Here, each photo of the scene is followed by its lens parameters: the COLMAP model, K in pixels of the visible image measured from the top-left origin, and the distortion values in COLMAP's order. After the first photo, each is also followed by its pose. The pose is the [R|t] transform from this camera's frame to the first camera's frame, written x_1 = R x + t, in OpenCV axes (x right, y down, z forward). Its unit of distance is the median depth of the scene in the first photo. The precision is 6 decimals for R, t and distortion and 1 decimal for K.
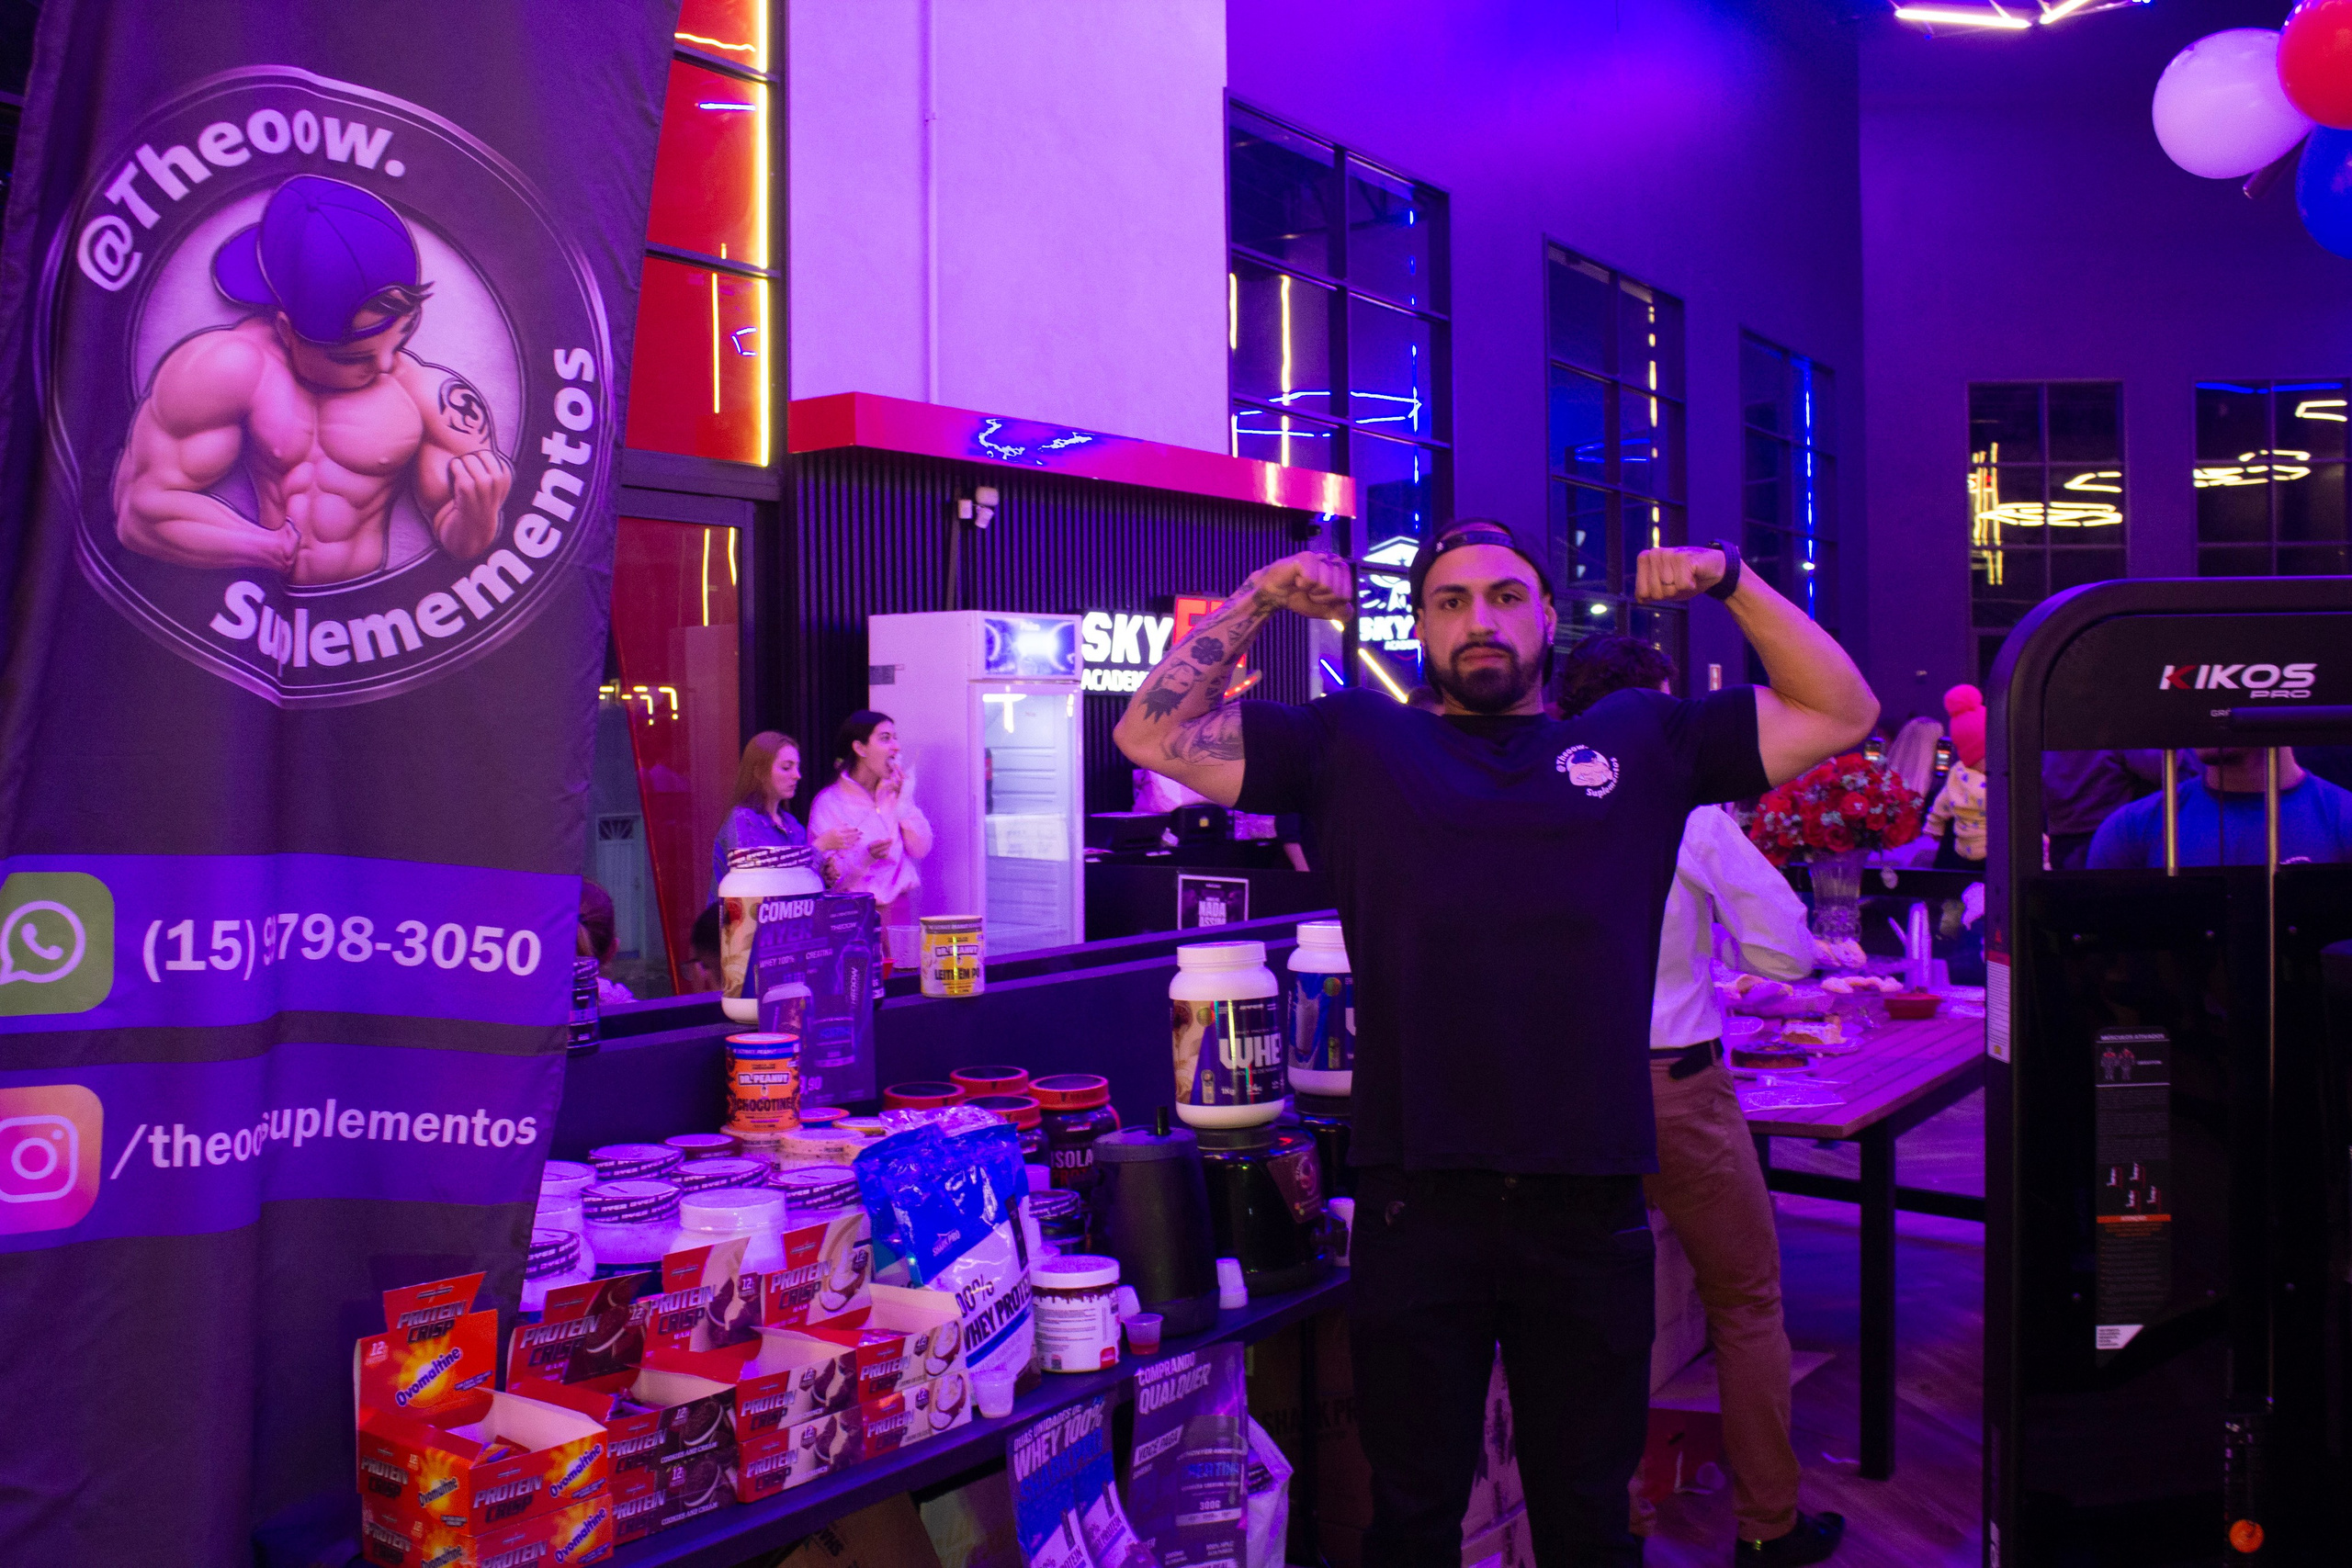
lens RADIAL K [[2732.2, 0, 1309.7], [0, 2732.2, 744.3], [0, 0, 1]] dist [-0.190170, 0.285684]
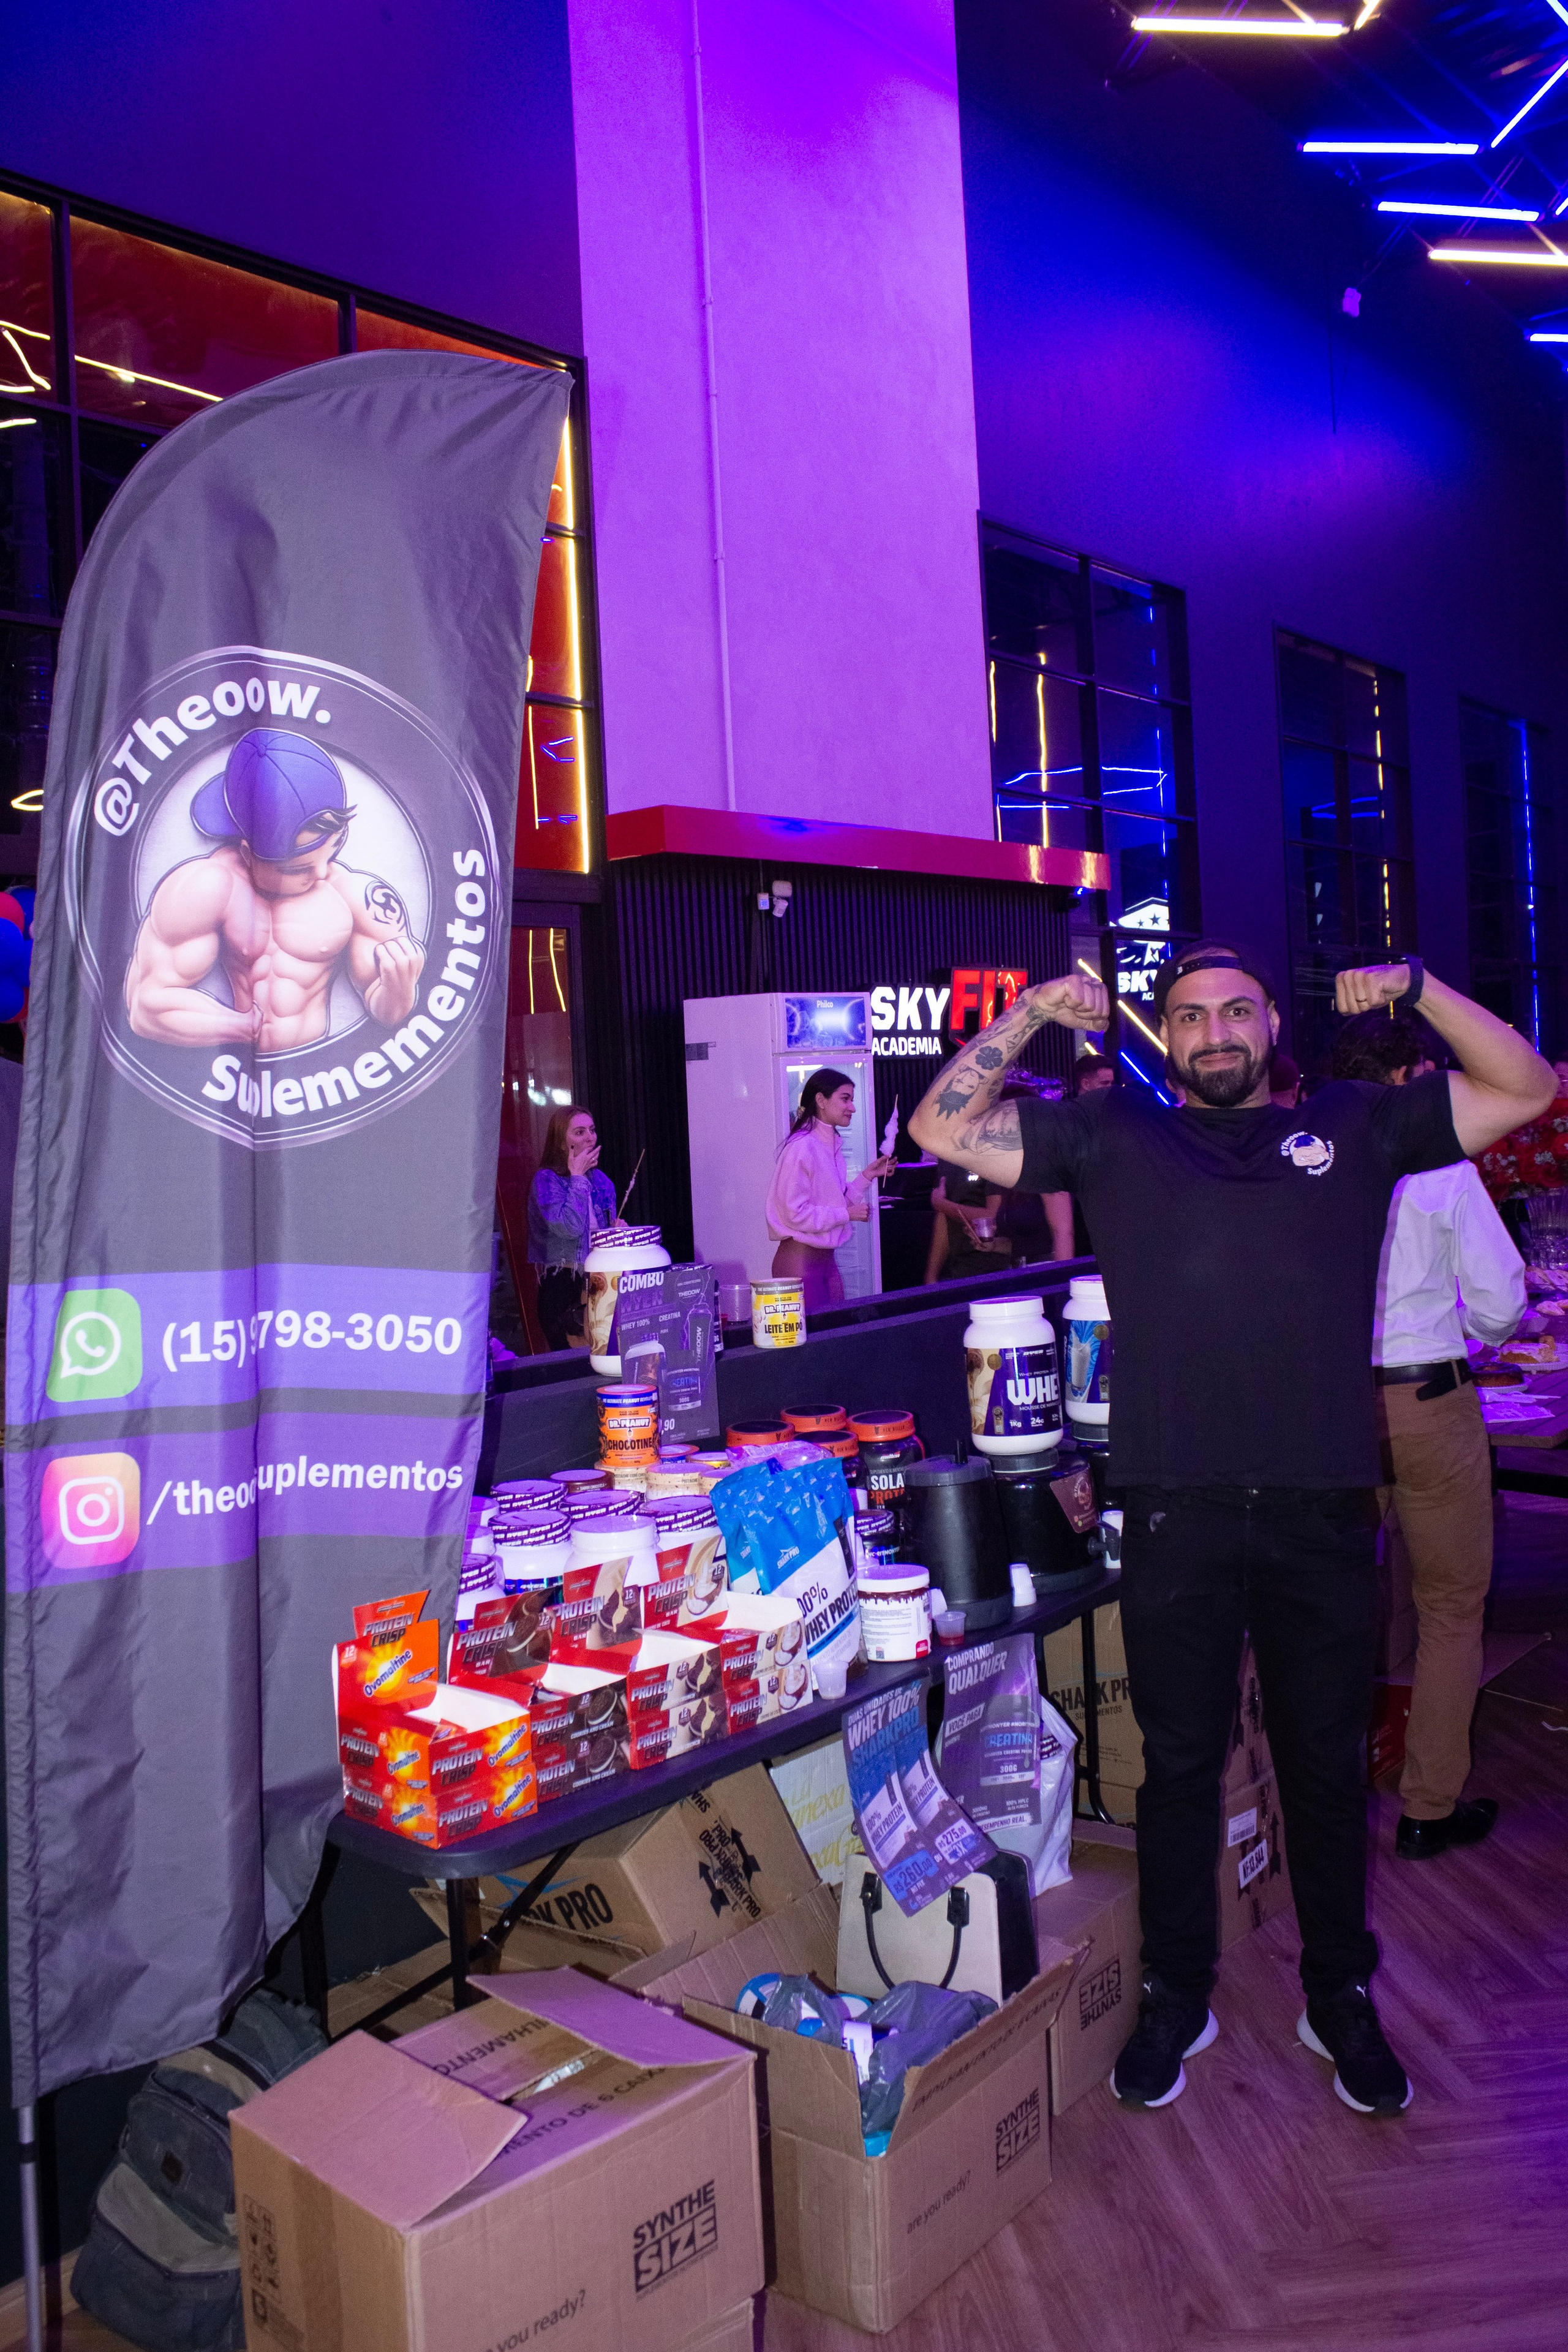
lens RADIAL K [[2572.6, 0, 744.3], [0, 2572.6, 1181.0], [0, 0, 1]] dist [-0.220210, 0.550105]
pose [[0.991111, -0.029449, -0.129736, 0.001293], [0.035220, 0.998479, 0.042415, -0.036188], [0.128290, -0.046607, 0.990641, -0.143853]]
